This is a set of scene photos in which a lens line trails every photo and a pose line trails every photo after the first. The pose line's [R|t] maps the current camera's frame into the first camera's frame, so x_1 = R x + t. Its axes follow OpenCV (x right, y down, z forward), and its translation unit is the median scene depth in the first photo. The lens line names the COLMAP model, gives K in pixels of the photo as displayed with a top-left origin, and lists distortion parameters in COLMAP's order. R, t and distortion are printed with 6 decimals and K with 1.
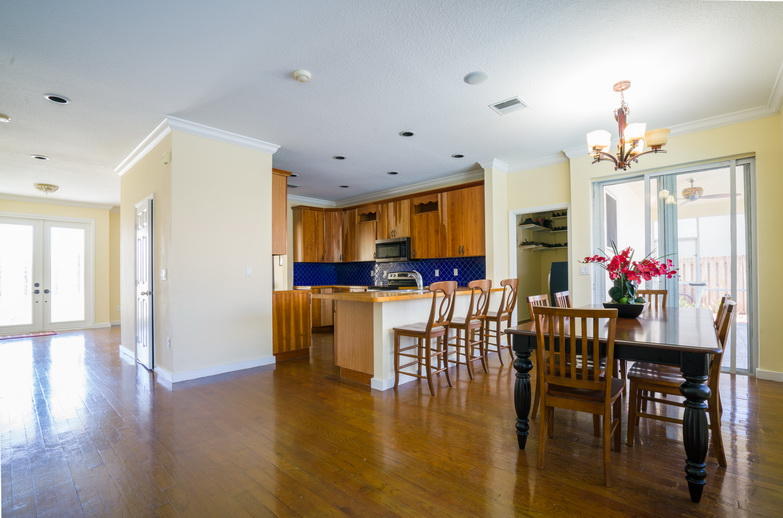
lens RADIAL K [[362.3, 0, 392.7], [0, 362.3, 267.6], [0, 0, 1]] dist [-0.004647, -0.000375]
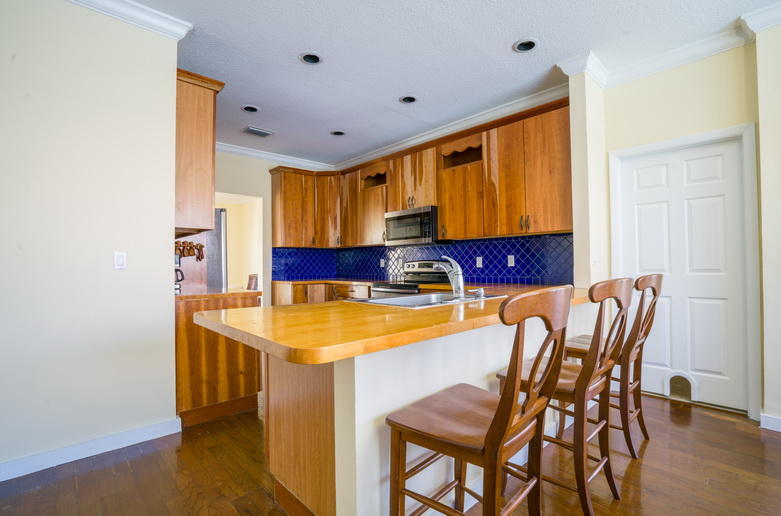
lens RADIAL K [[361.4, 0, 389.1], [0, 361.4, 254.7], [0, 0, 1]] dist [-0.004647, -0.000375]
pose [[0.996355, -0.002910, -0.085255, 0.019141], [0.002277, 0.999969, -0.007522, 0.006833], [0.085274, 0.007301, 0.996331, 0.371309]]
